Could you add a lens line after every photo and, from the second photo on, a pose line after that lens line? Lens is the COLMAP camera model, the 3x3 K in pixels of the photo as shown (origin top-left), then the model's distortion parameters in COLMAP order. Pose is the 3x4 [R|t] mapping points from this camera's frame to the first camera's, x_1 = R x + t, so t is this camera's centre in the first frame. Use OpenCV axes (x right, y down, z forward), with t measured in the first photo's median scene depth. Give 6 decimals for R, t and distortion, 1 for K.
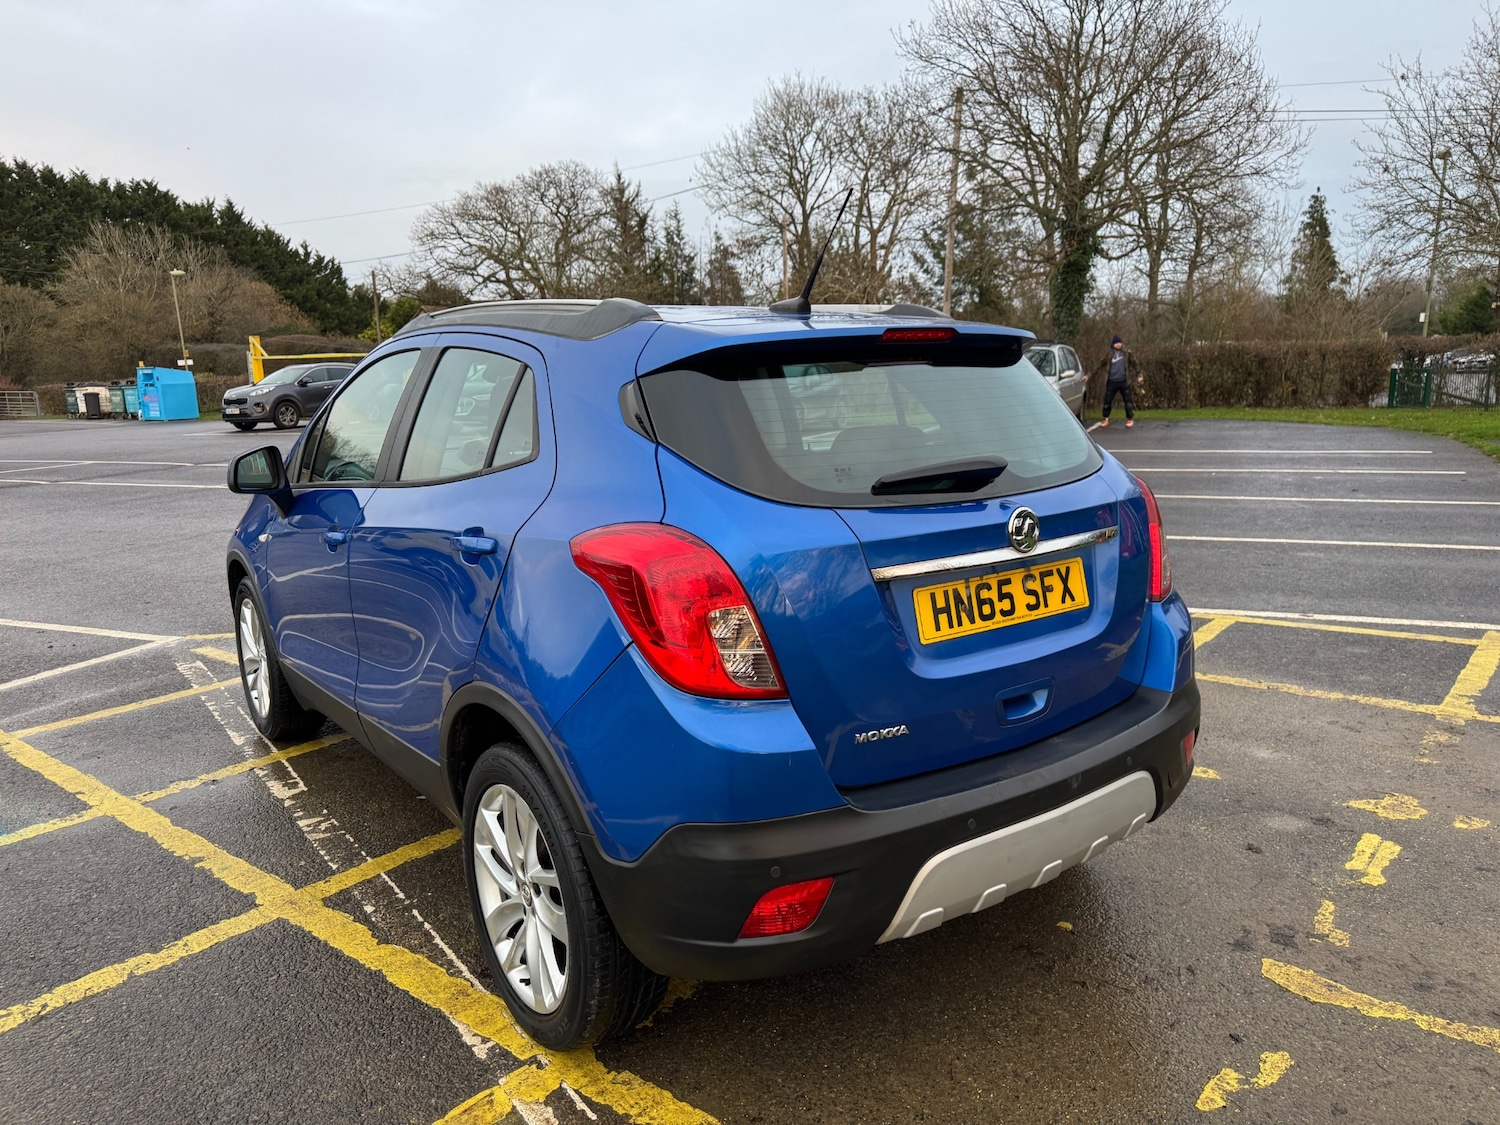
lens RADIAL K [[1055.8, 0, 750.1], [0, 1055.8, 575.7], [0, 0, 1]] dist [0.034346, -0.039560]
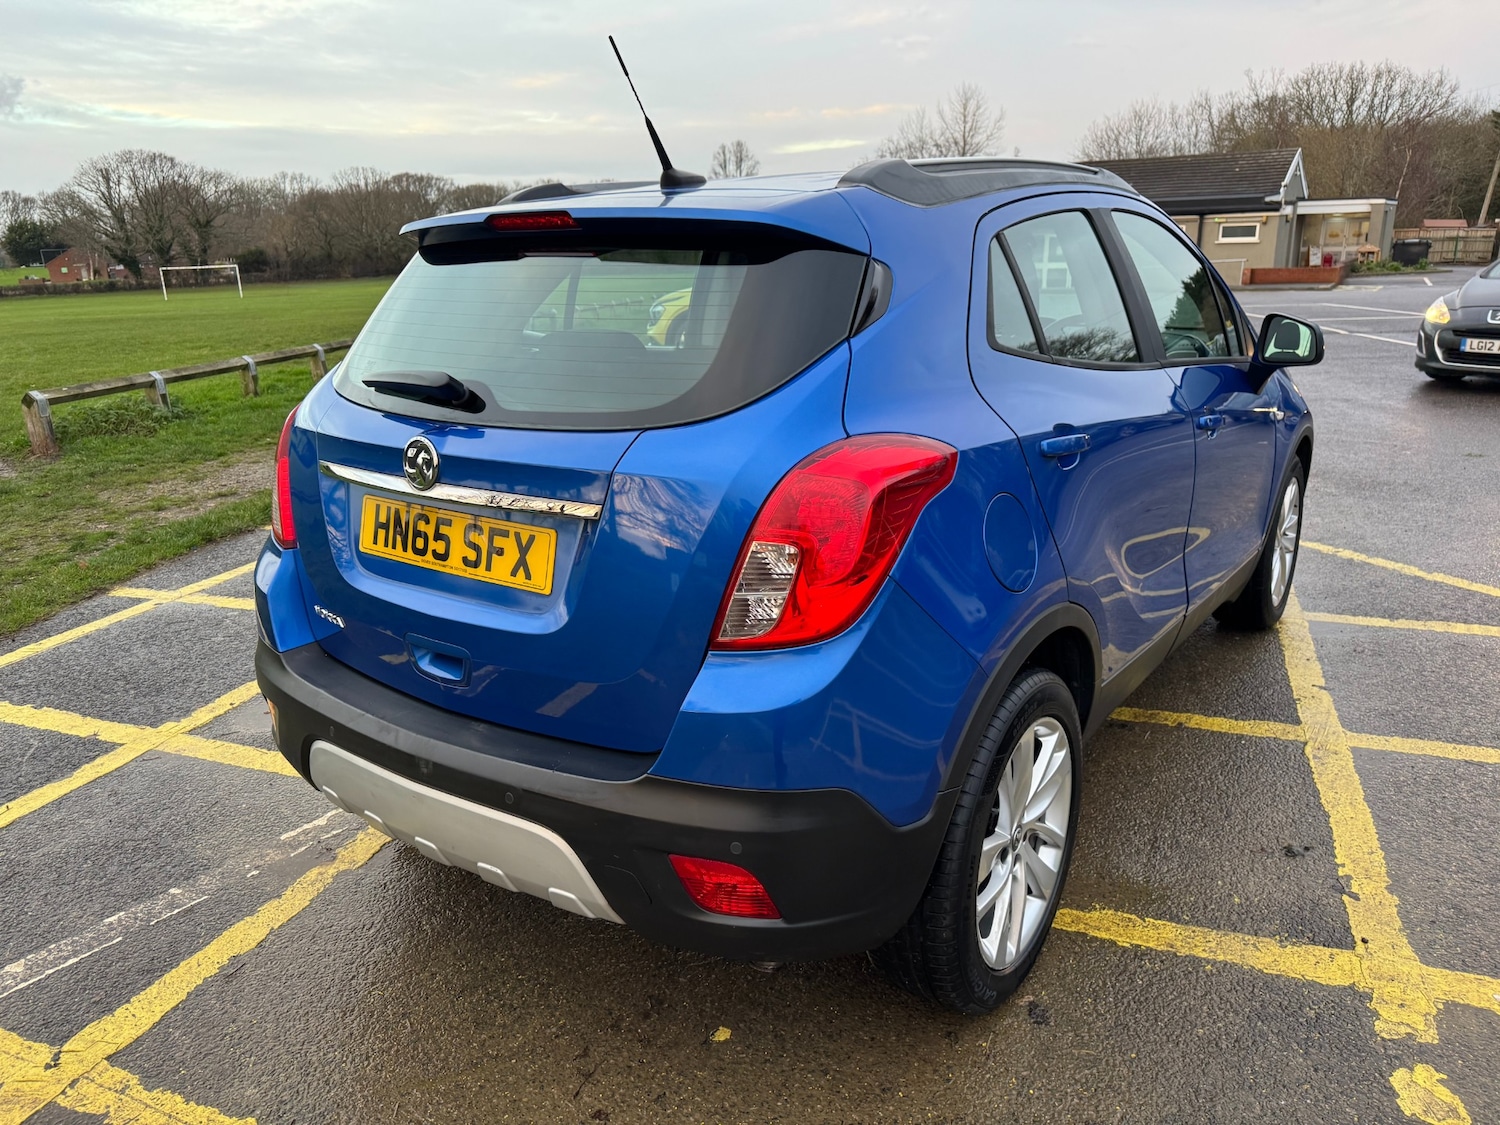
lens RADIAL K [[1055.8, 0, 754.6], [0, 1055.8, 572.3], [0, 0, 1]] dist [0.034346, -0.039560]
pose [[0.314700, 0.296431, -0.901717, 0.740058], [-0.171506, 0.952106, 0.253140, -0.144646], [0.933568, 0.074987, 0.350468, 0.619560]]
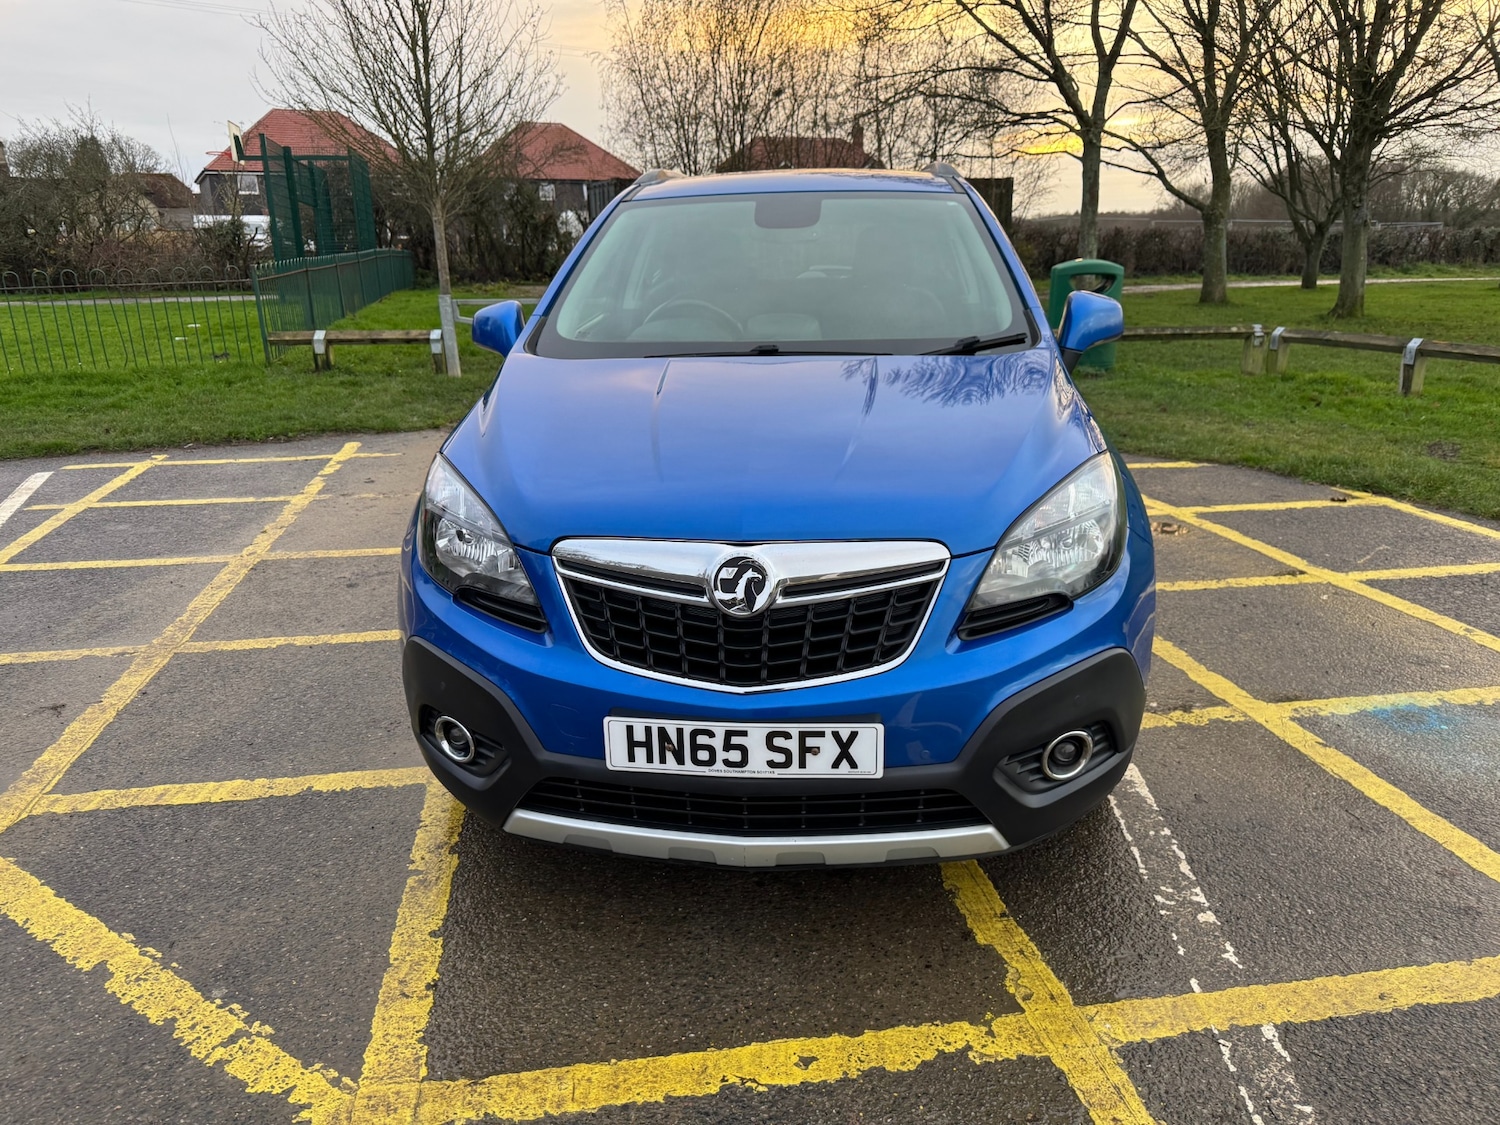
lens RADIAL K [[1055.8, 0, 738.2], [0, 1055.8, 569.6], [0, 0, 1]] dist [0.034346, -0.039560]
pose [[-0.745350, -0.157811, 0.647726, -0.933453], [0.169201, 0.894988, 0.412757, -0.358667], [-0.644844, 0.417244, -0.640378, 2.022444]]
